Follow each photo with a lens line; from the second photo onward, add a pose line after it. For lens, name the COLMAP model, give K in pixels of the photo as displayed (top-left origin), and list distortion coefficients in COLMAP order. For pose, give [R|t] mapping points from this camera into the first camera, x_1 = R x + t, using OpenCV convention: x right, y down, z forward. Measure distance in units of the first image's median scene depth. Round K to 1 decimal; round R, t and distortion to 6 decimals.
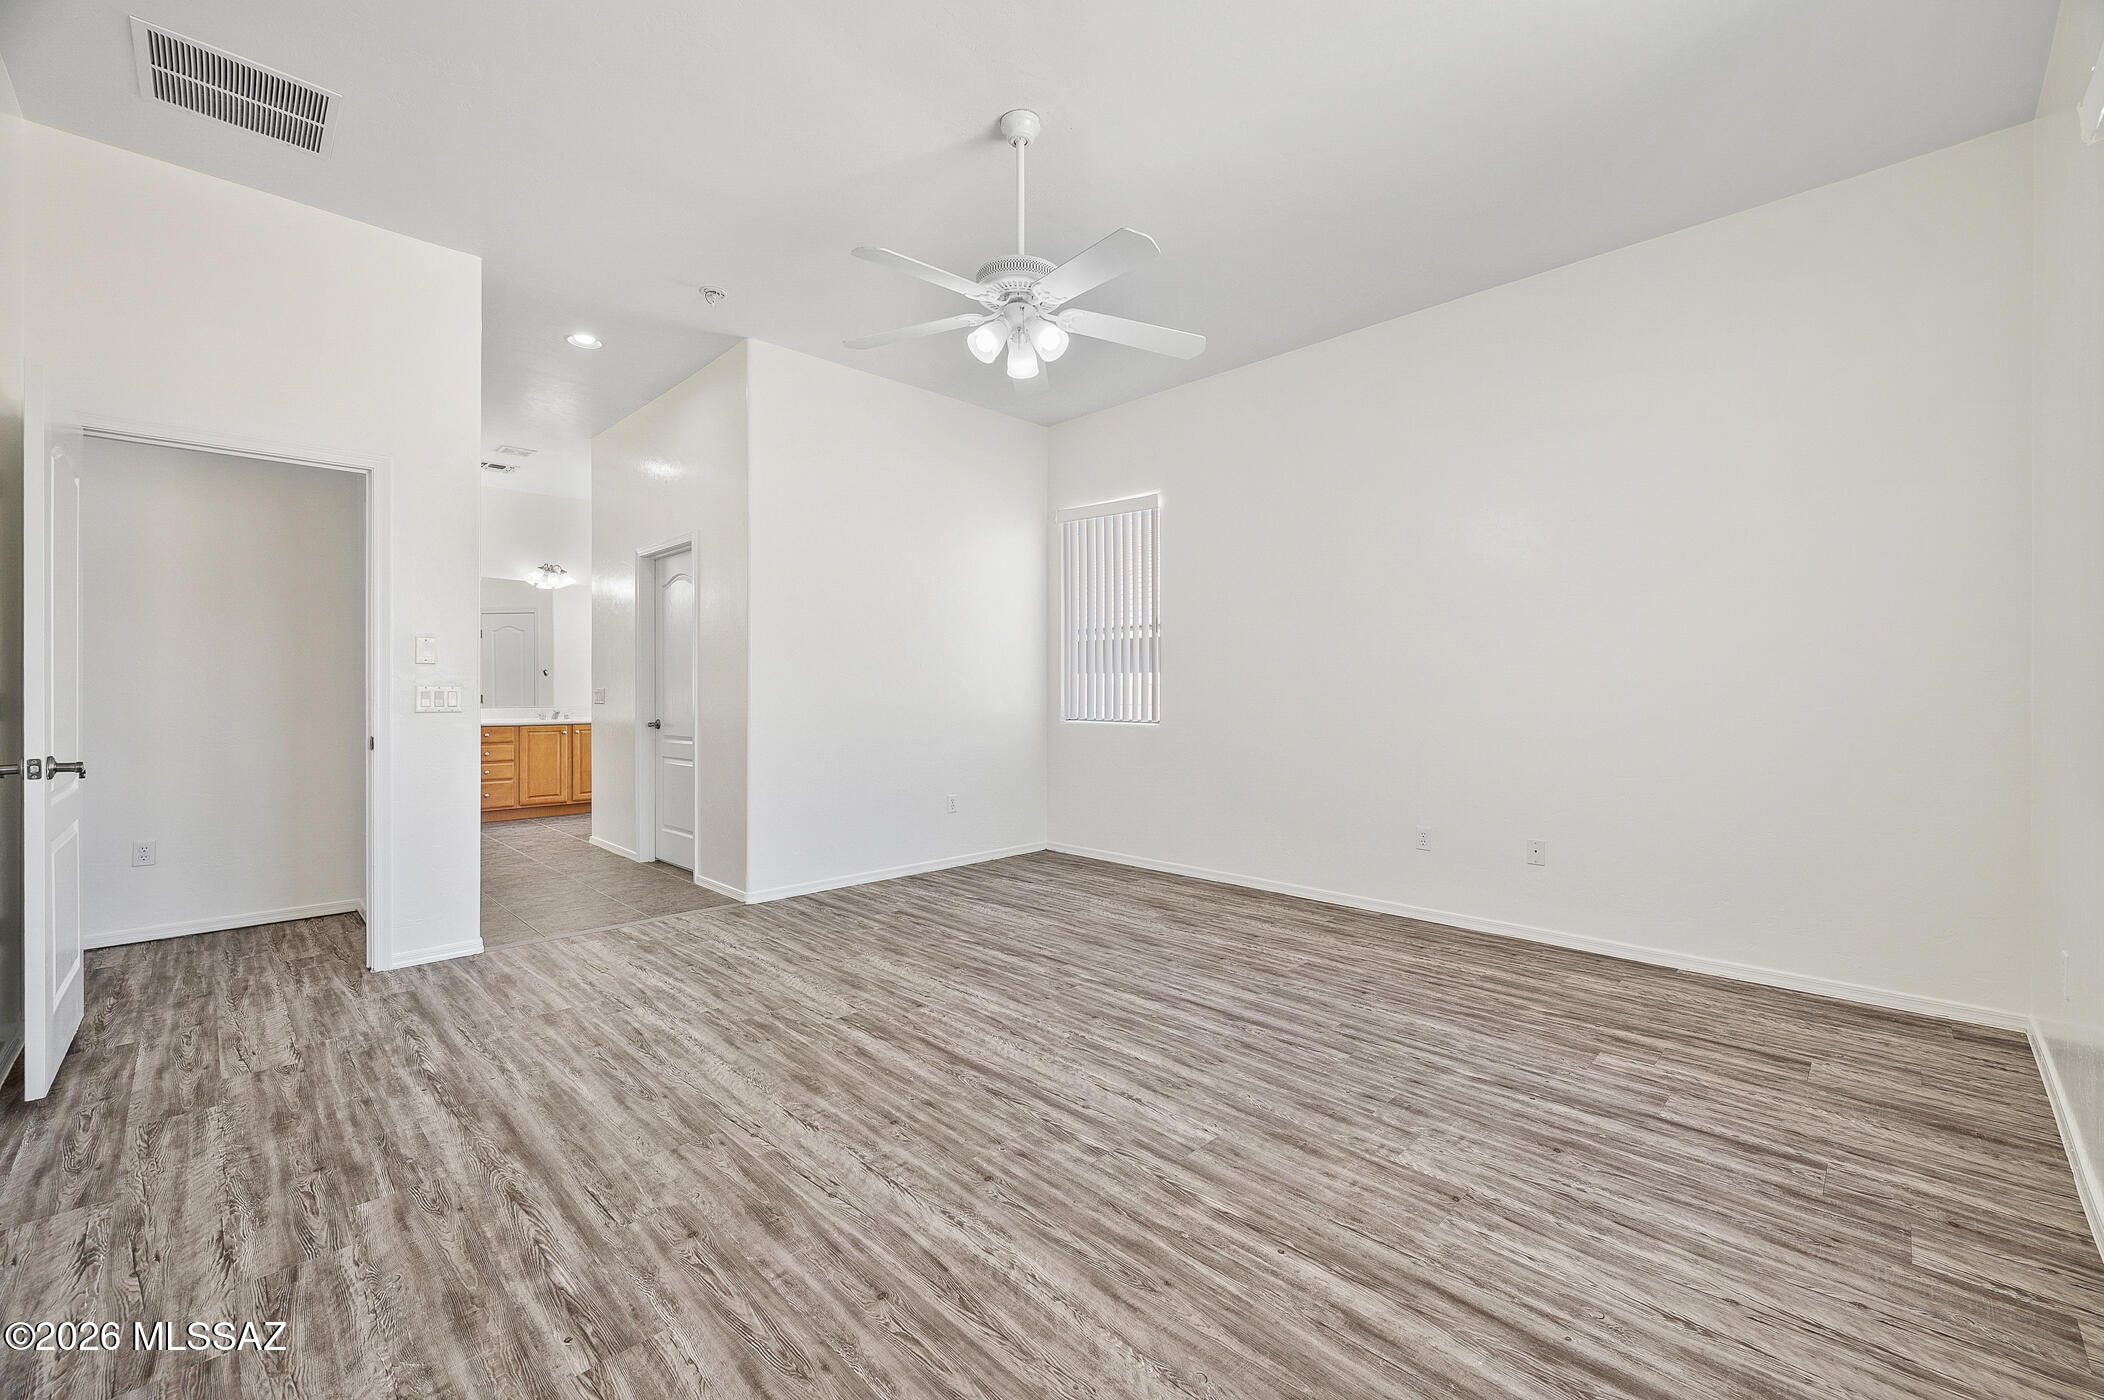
lens RADIAL K [[843.3, 0, 1054.6], [0, 843.3, 690.2], [0, 0, 1]] dist [-0.000520, 0.000177]
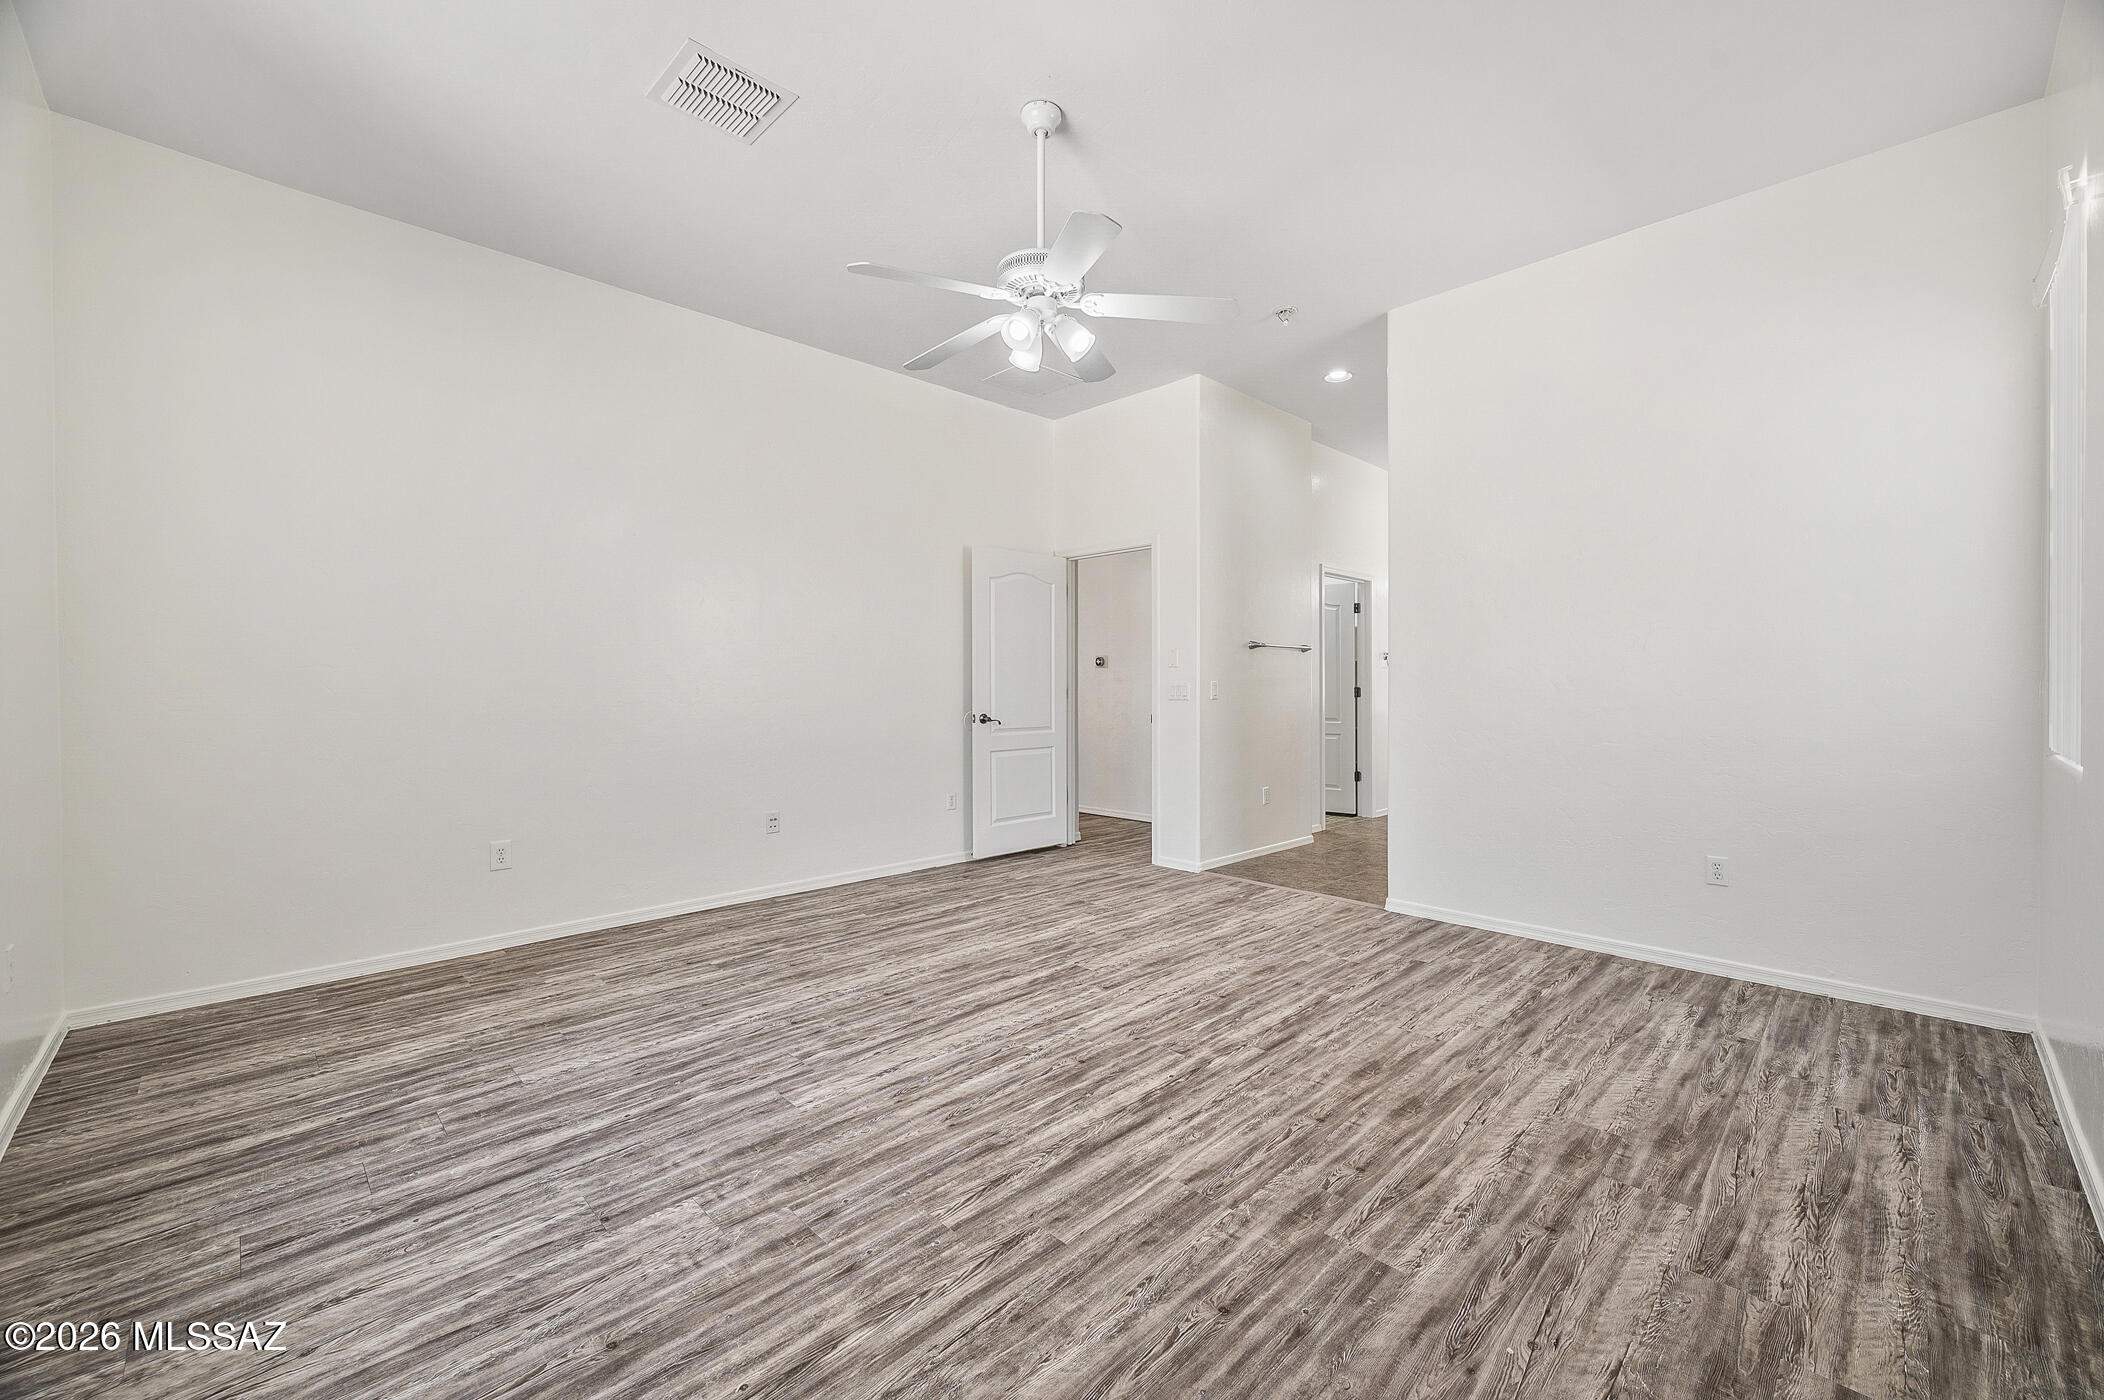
lens RADIAL K [[843.3, 0, 1054.6], [0, 843.3, 690.2], [0, 0, 1]] dist [-0.000520, 0.000177]
pose [[-0.006208, 0.006324, -0.999961, 1.121907], [0.003156, 0.999975, 0.006304, -0.004183], [0.999976, -0.003117, -0.006228, 1.192279]]
